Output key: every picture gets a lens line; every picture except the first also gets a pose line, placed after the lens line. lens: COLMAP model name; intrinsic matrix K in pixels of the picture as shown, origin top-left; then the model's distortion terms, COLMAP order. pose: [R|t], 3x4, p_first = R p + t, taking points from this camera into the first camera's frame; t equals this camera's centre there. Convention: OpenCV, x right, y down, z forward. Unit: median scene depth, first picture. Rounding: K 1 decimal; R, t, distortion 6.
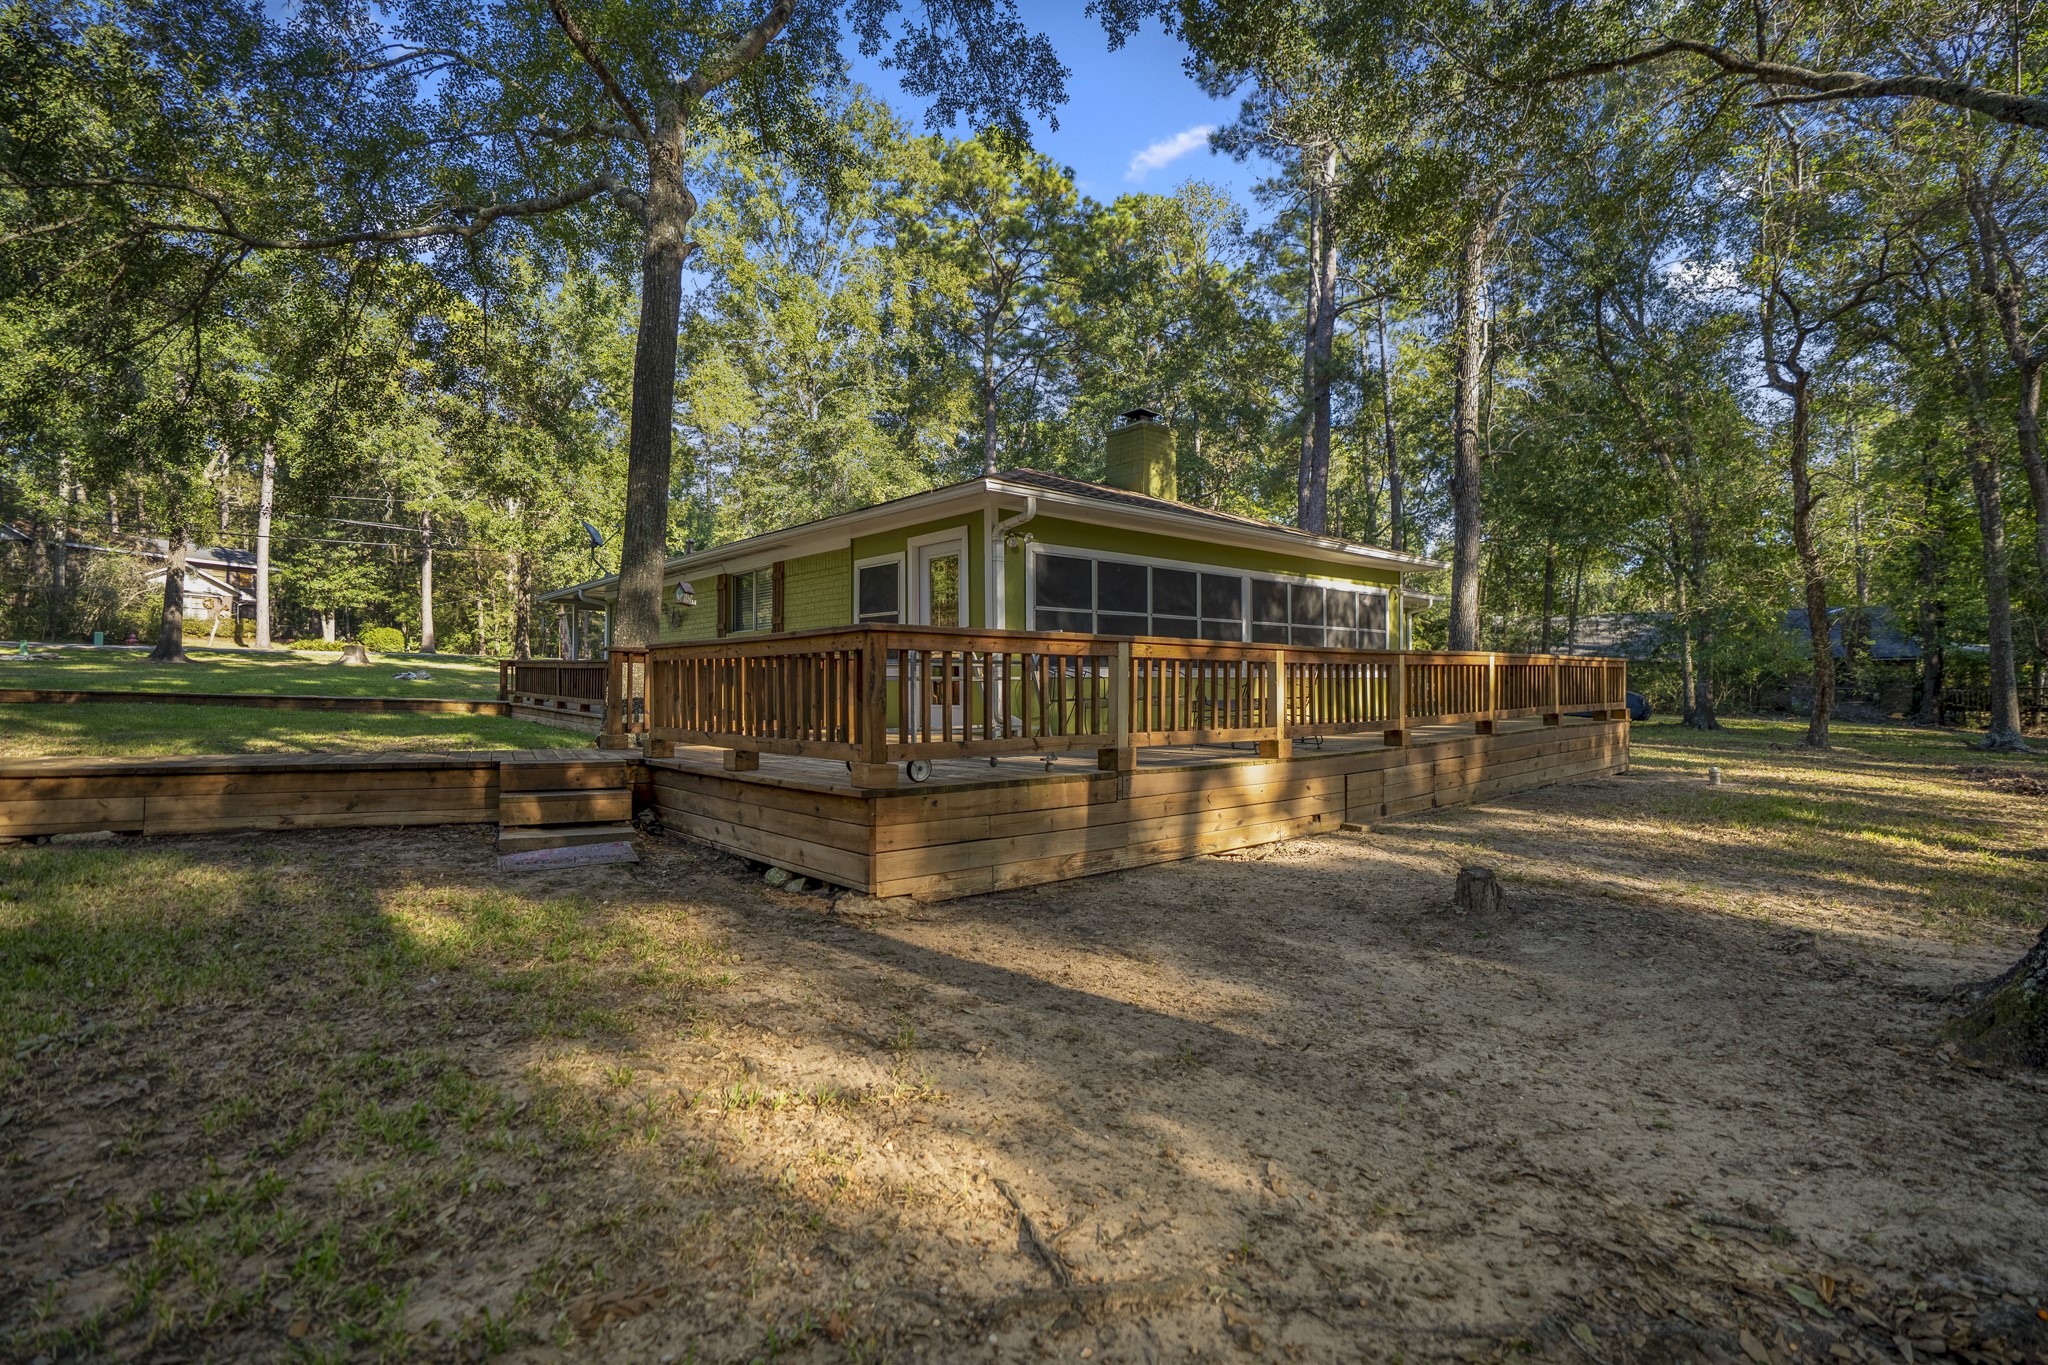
lens RADIAL K [[945.4, 0, 1014.5], [0, 945.4, 658.2], [0, 0, 1]] dist [-0.006525, -0.000297]
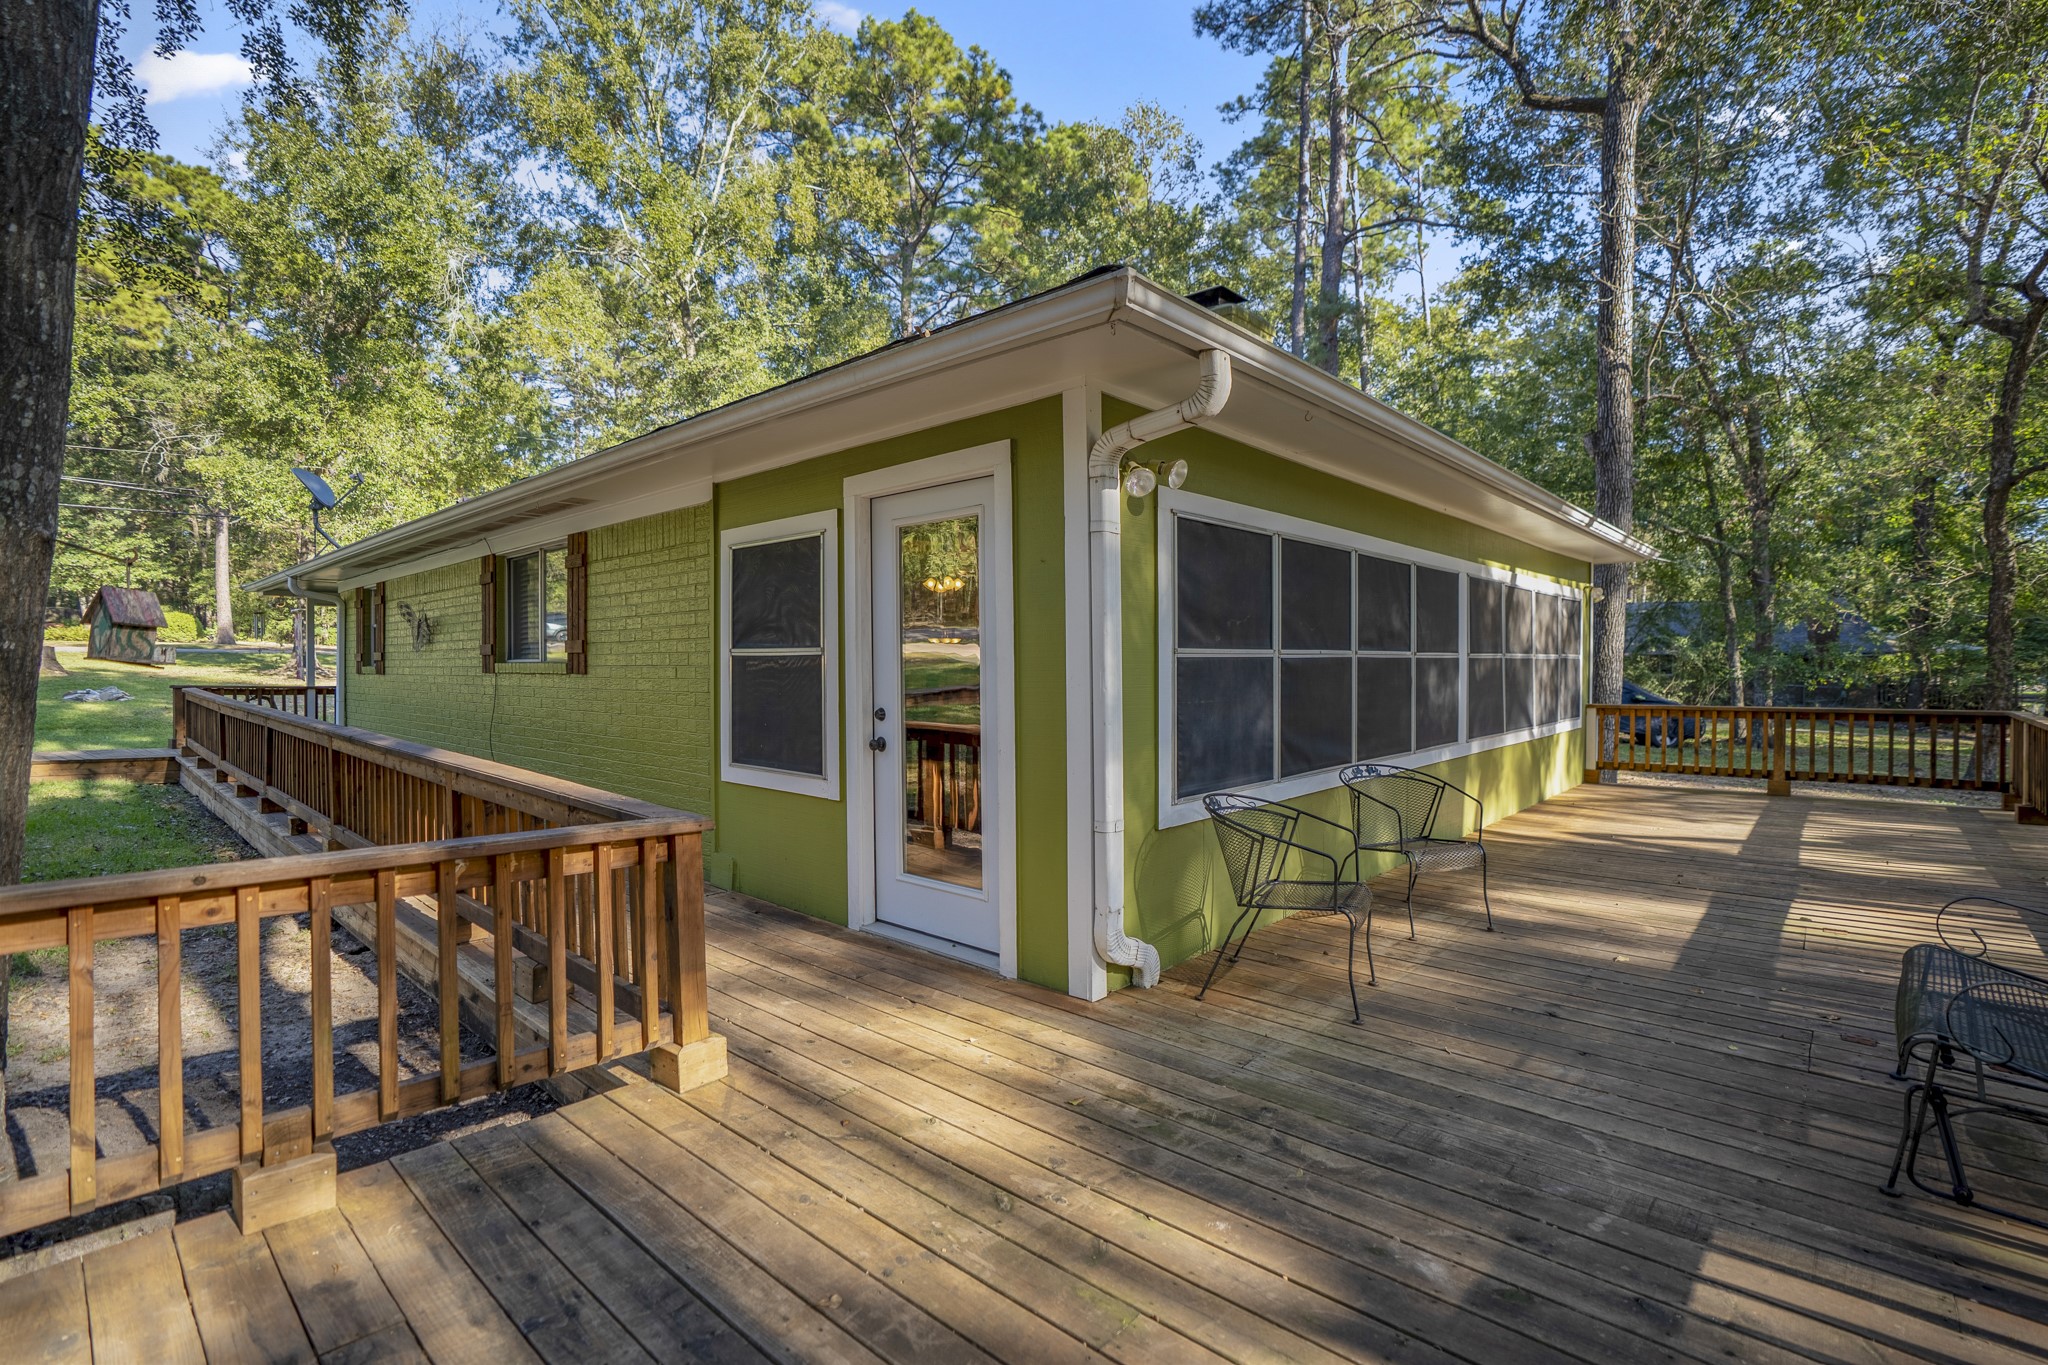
lens RADIAL K [[940.3, 0, 1016.8], [0, 940.3, 665.7], [0, 0, 1]] dist [-0.021425, 0.000028]
pose [[0.993942, -0.001686, 0.109895, -0.027184], [-0.001587, 0.999558, 0.029690, -0.018283], [-0.109897, -0.029685, 0.993500, 0.187974]]
